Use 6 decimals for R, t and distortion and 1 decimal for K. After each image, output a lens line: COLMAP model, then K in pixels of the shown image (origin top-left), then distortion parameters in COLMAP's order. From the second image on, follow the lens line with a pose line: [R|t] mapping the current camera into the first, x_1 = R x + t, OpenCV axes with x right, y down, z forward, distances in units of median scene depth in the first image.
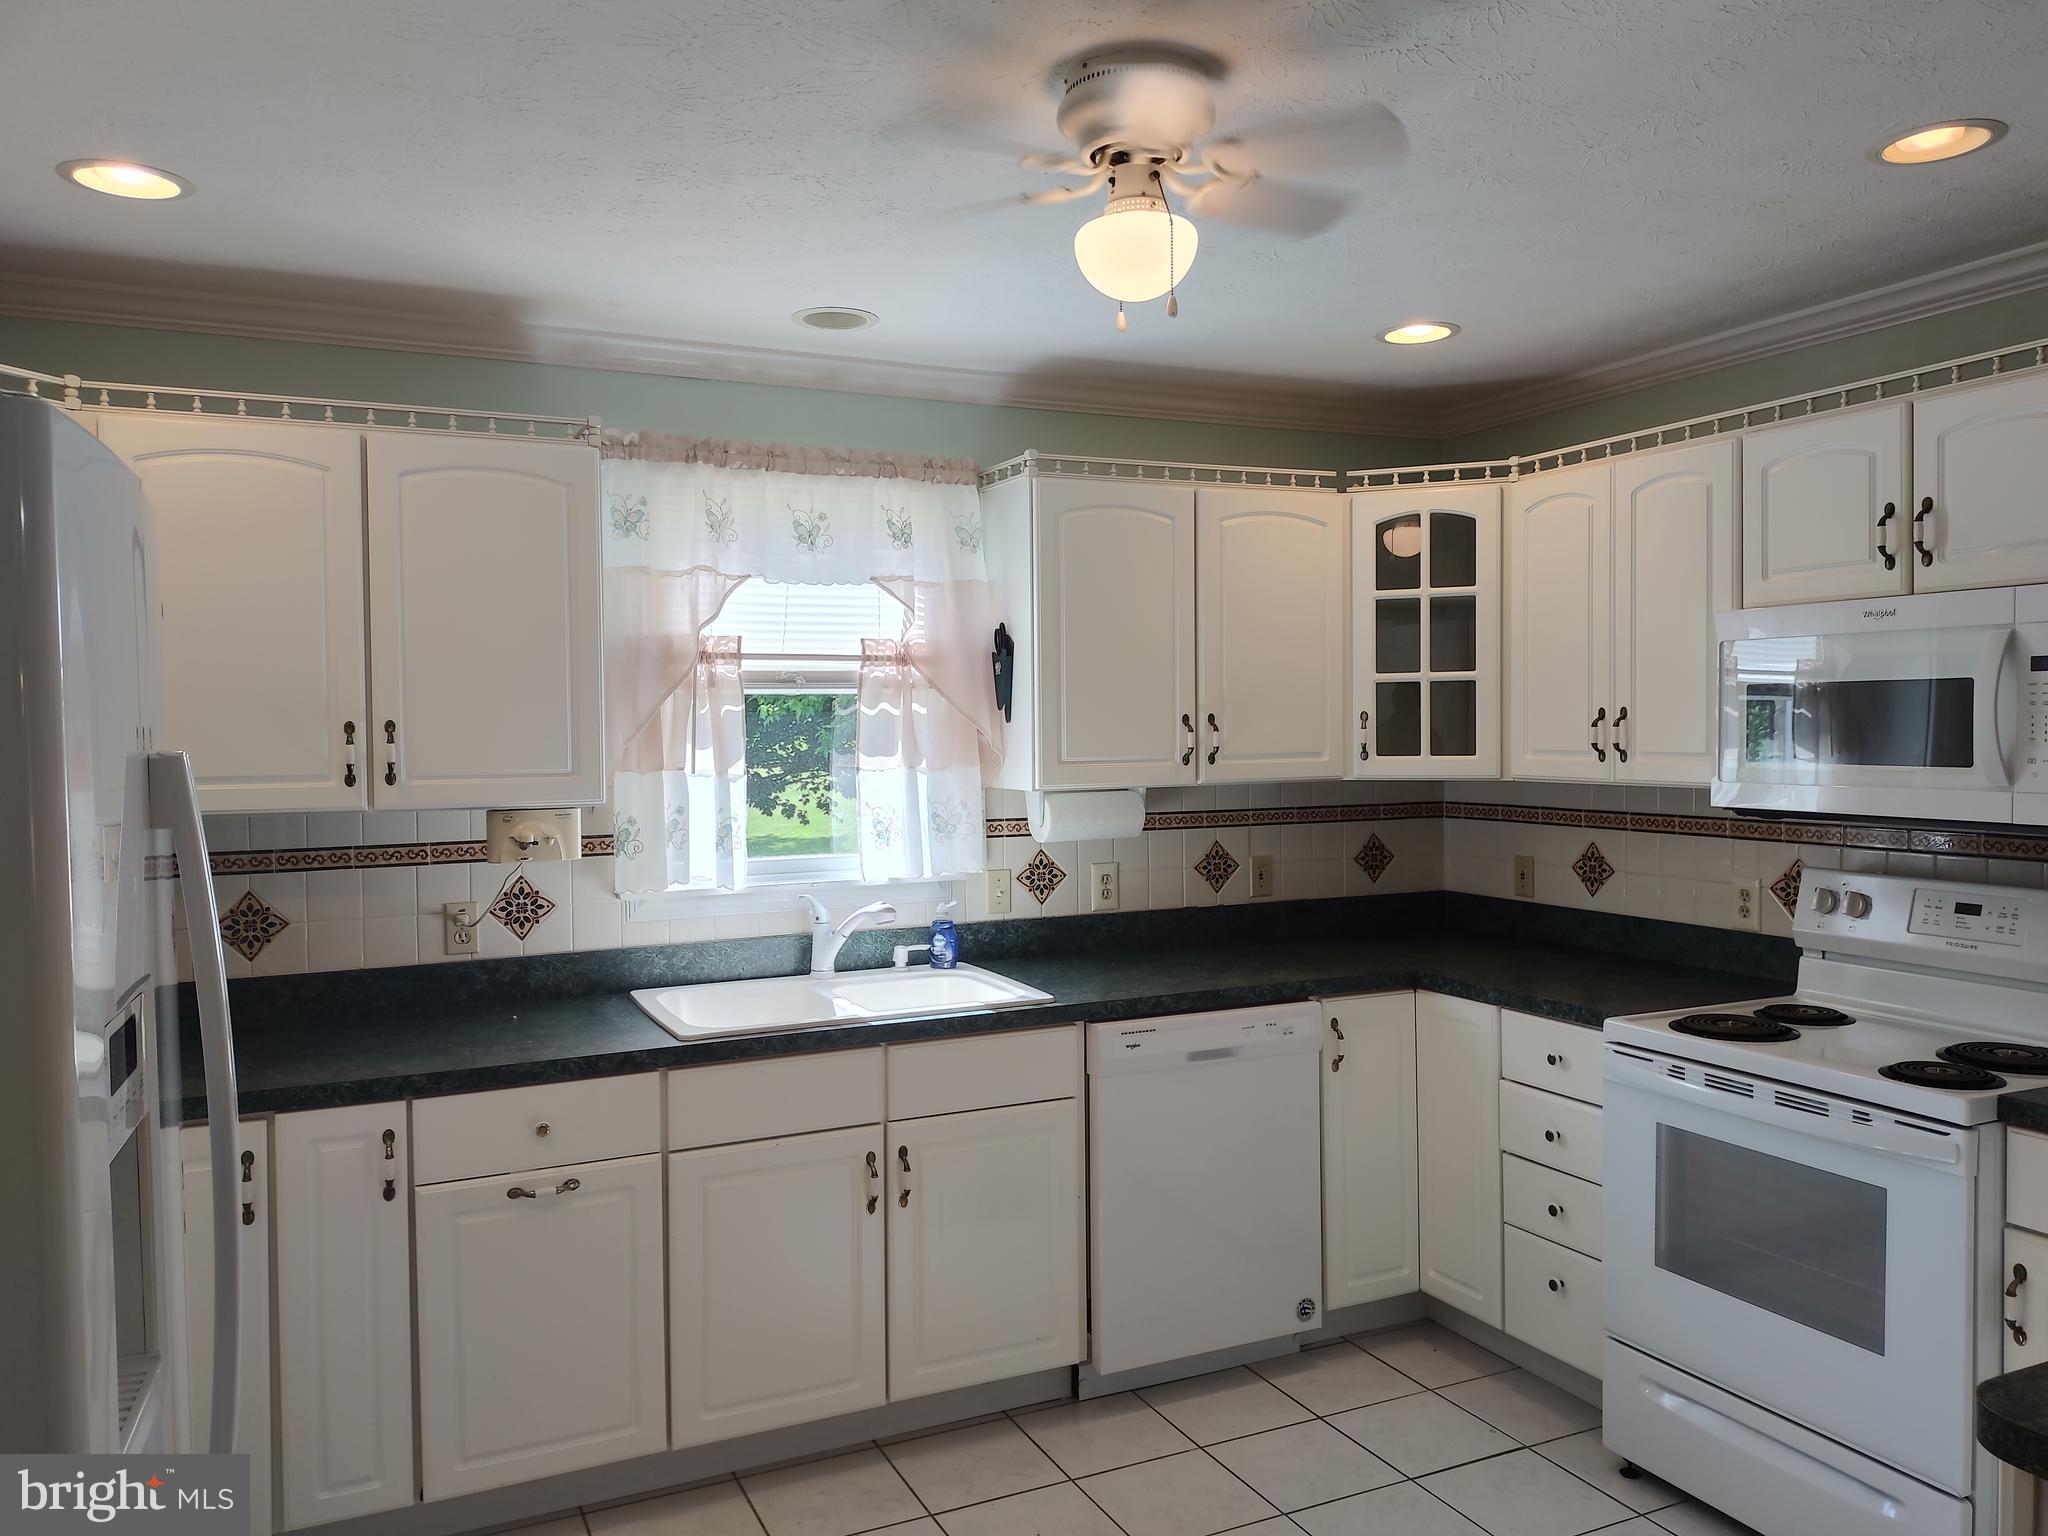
lens RADIAL K [[1523.5, 0, 1039.4], [0, 1523.5, 757.0], [0, 0, 1]] dist [0.076685, -0.118027]
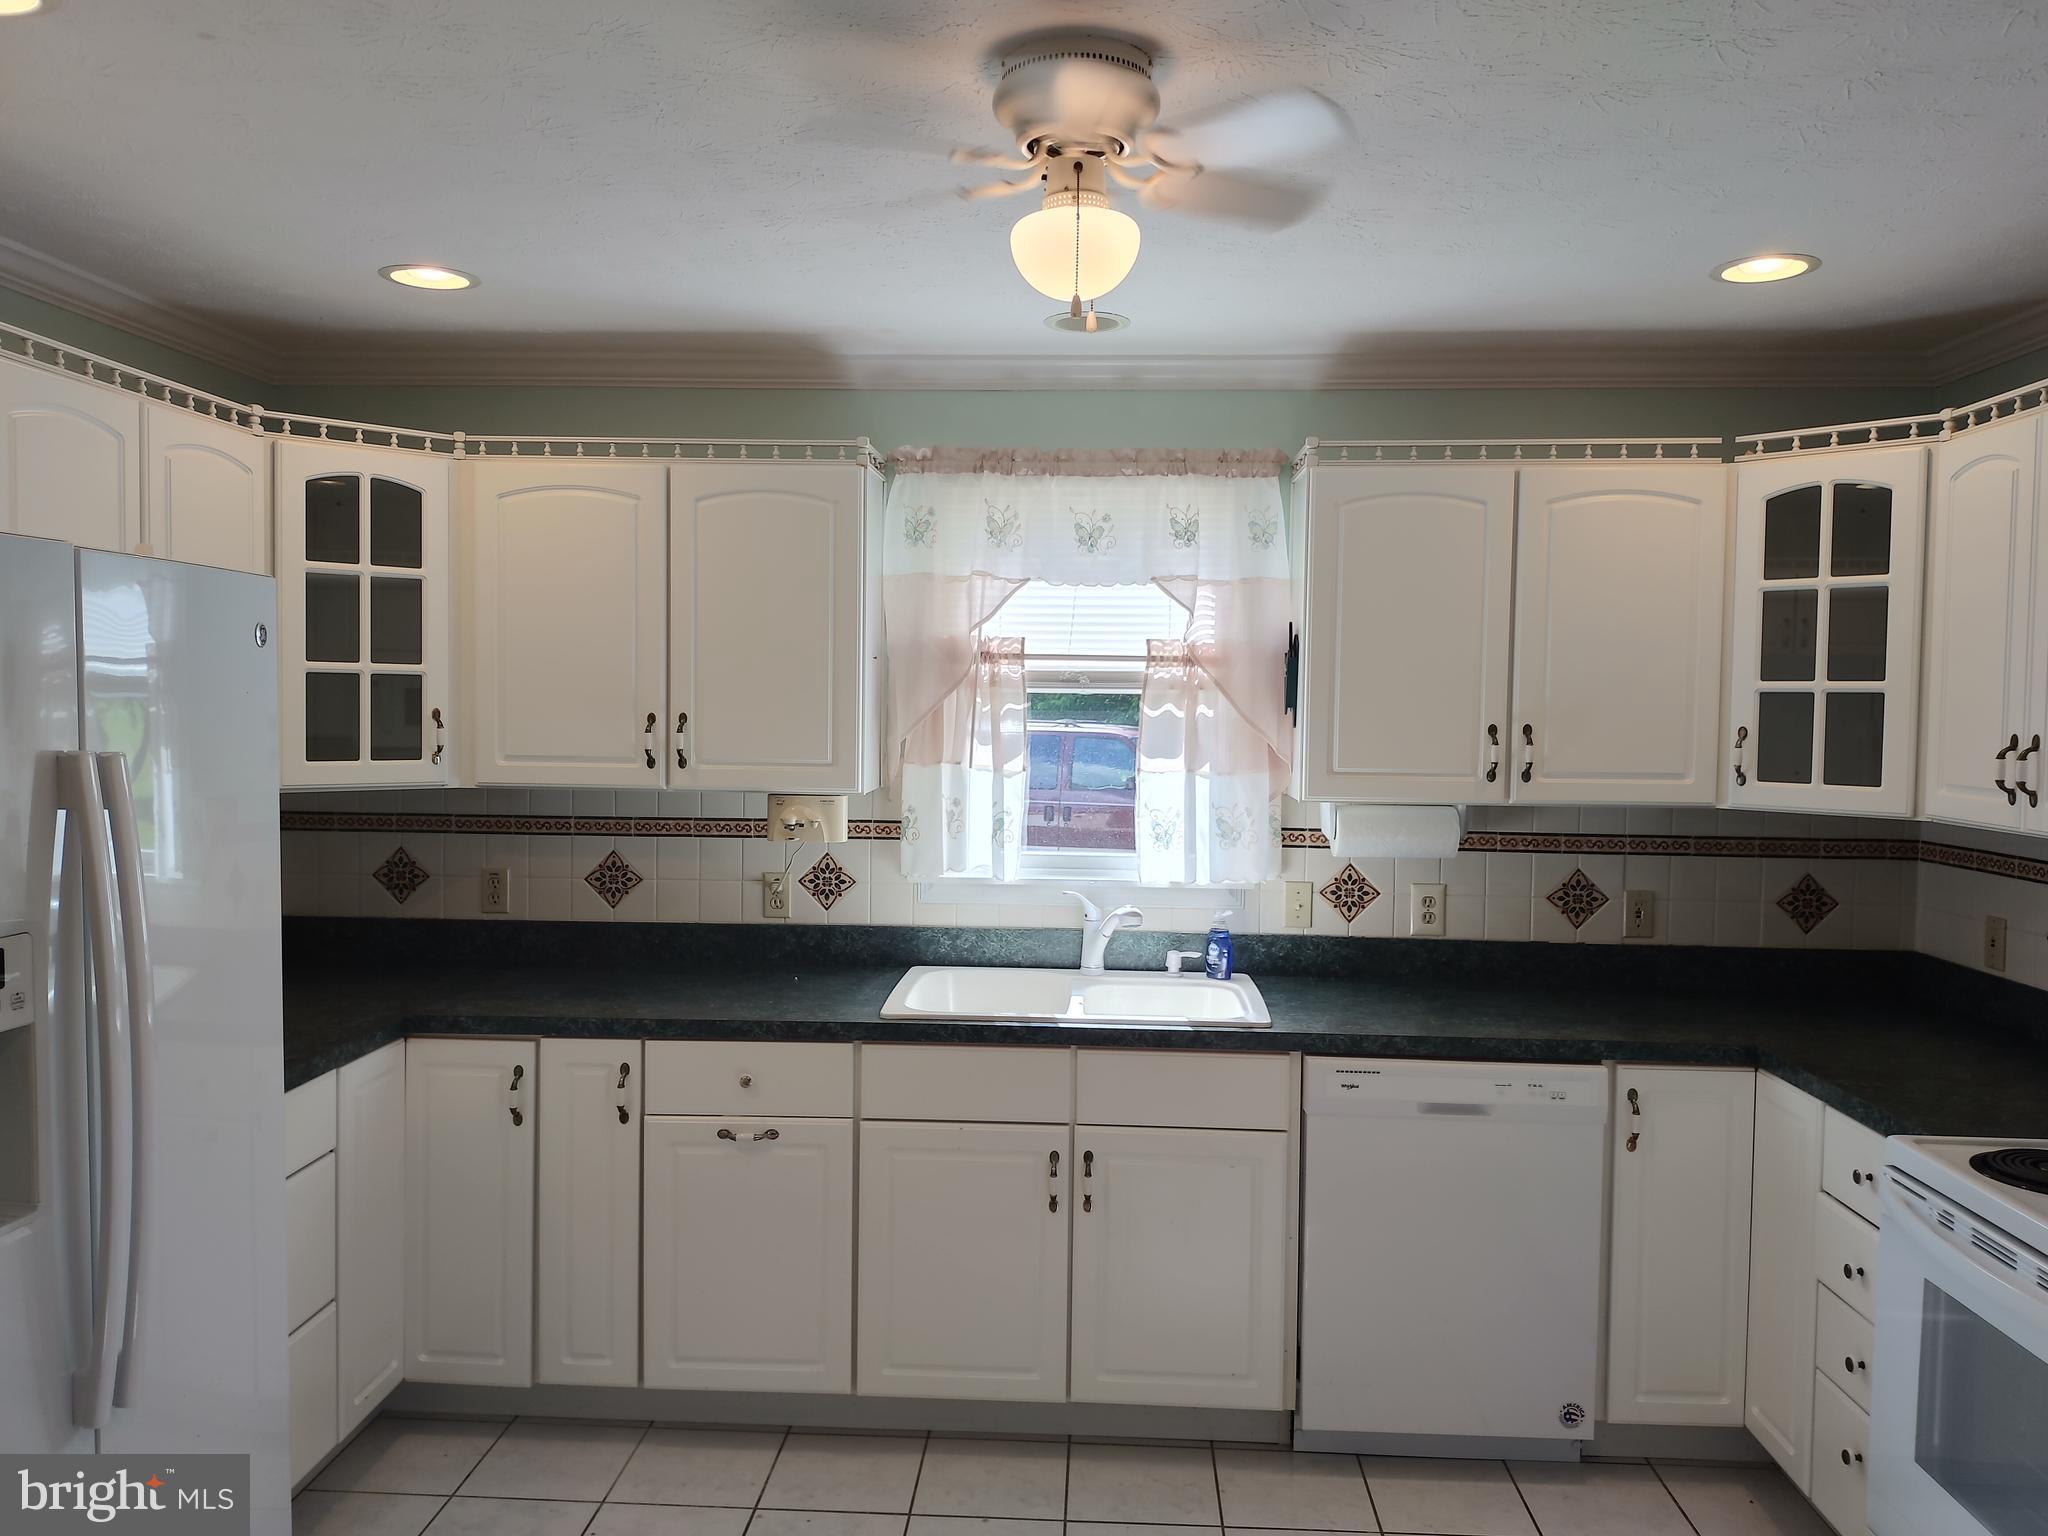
lens RADIAL K [[1523.5, 0, 1036.0], [0, 1523.5, 760.6], [0, 0, 1]] dist [0.076685, -0.118027]
pose [[0.878553, 0.042823, -0.475721, 0.312267], [-0.033873, 0.999051, 0.027377, -0.024447], [0.476442, -0.007938, 0.879170, 0.095670]]
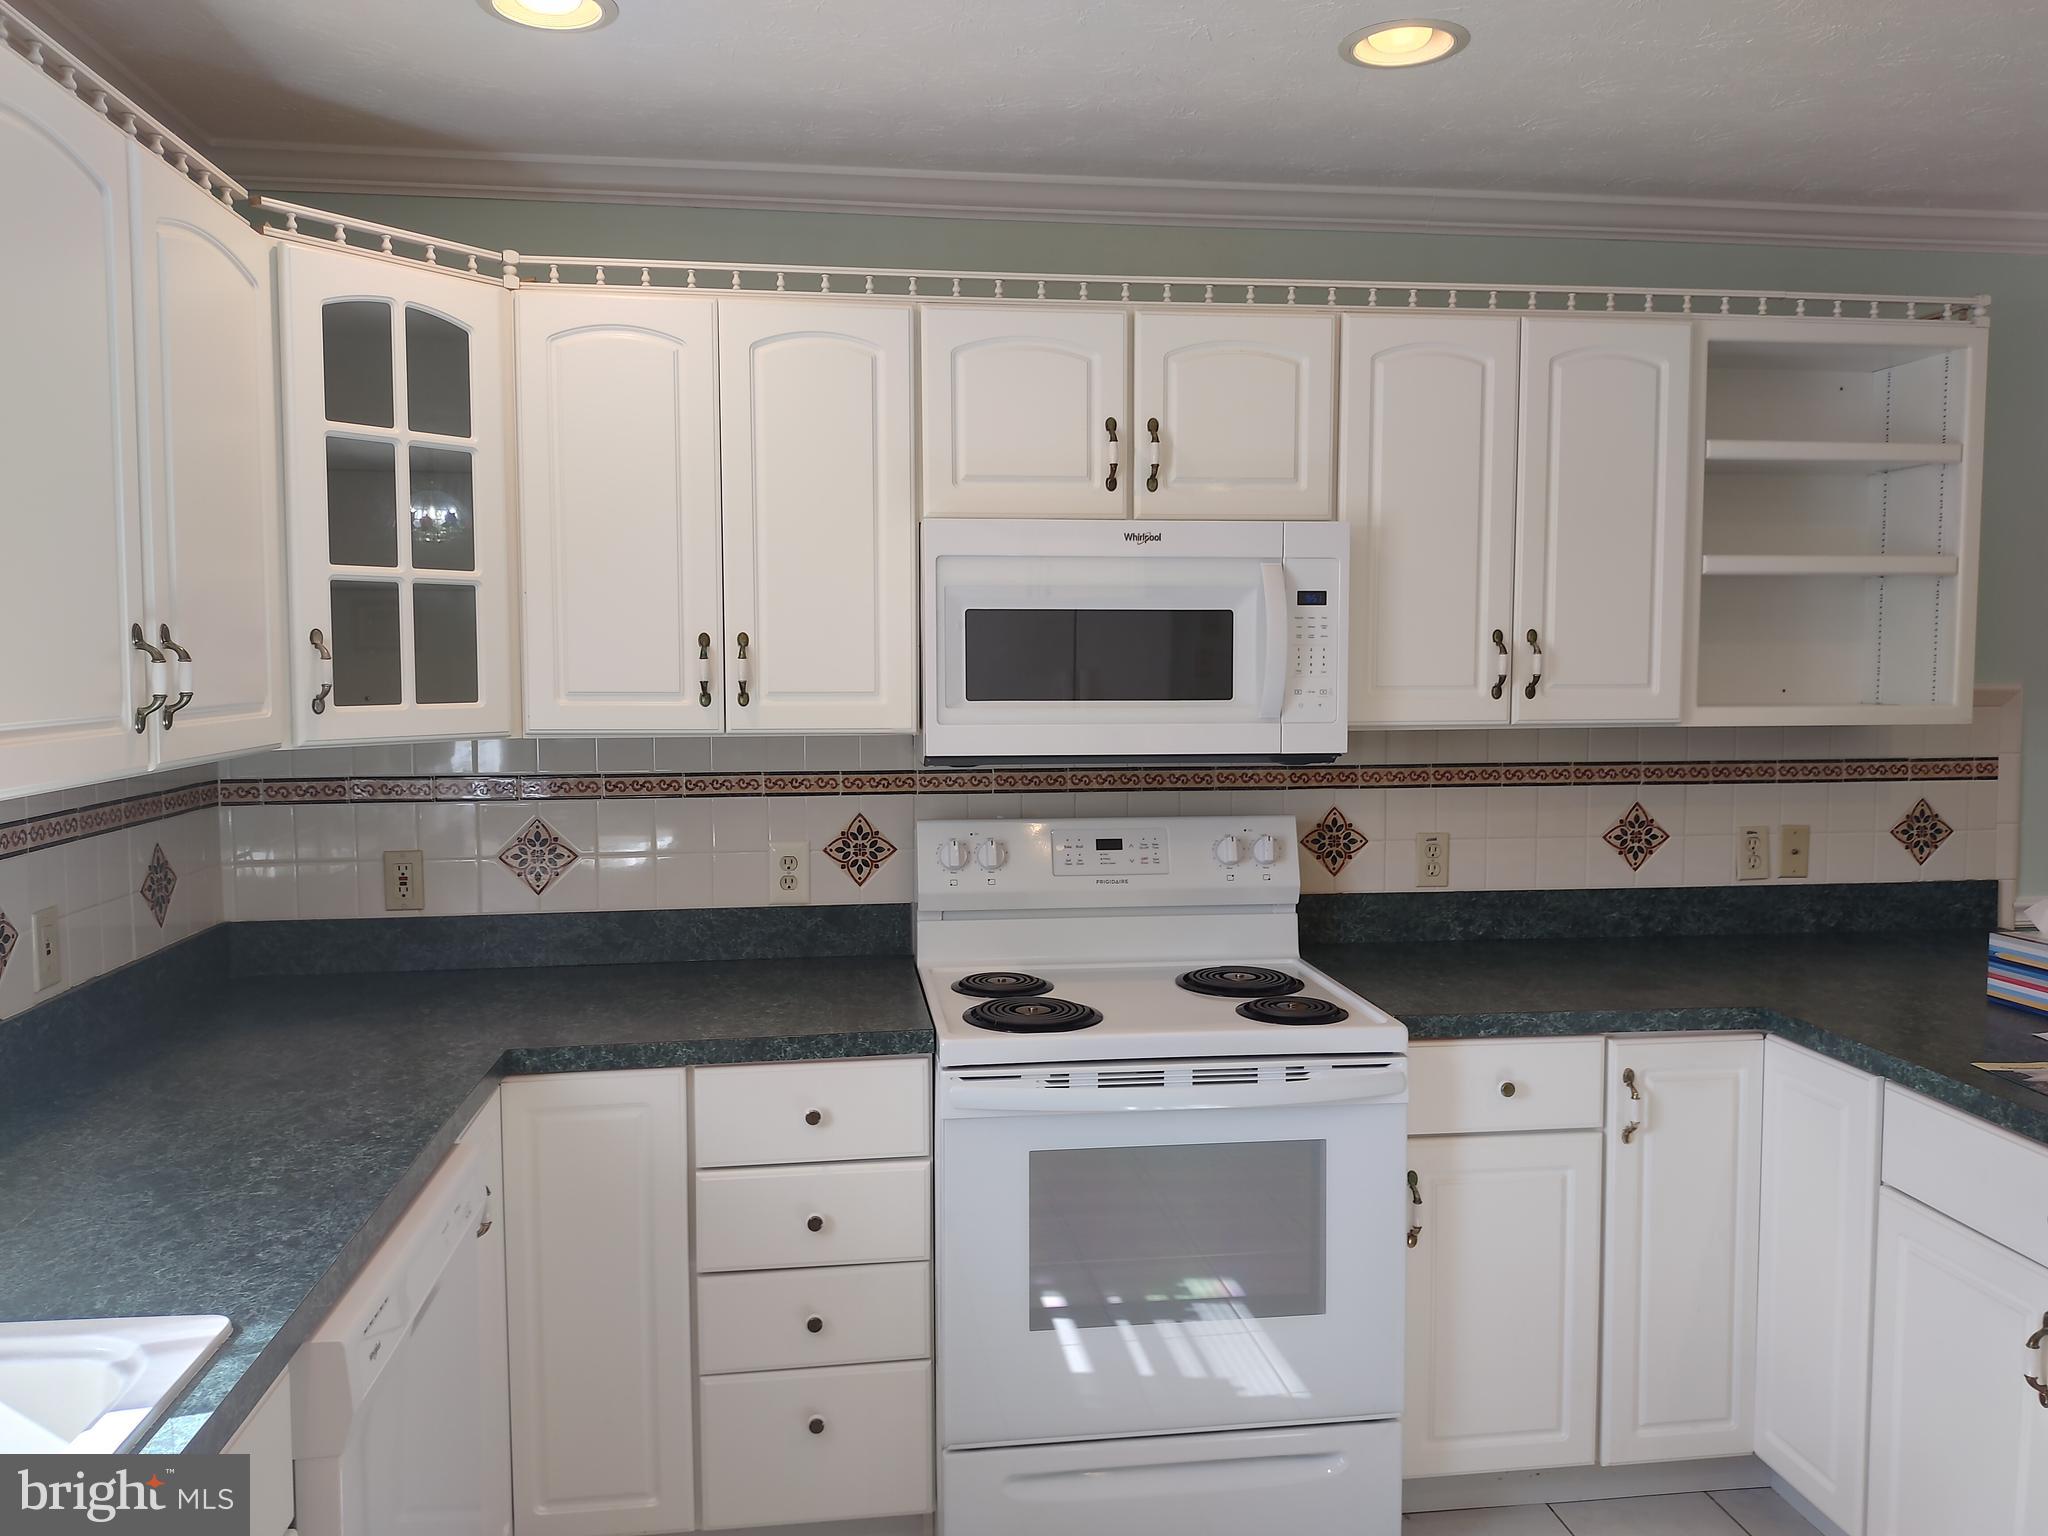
lens RADIAL K [[1523.5, 0, 1017.2], [0, 1523.5, 752.9], [0, 0, 1]] dist [0.076685, -0.118027]
pose [[0.303020, -0.053795, 0.951465, -0.297687], [0.017848, 0.998551, 0.050773, -0.009474], [-0.952817, 0.001596, 0.303541, 0.652840]]
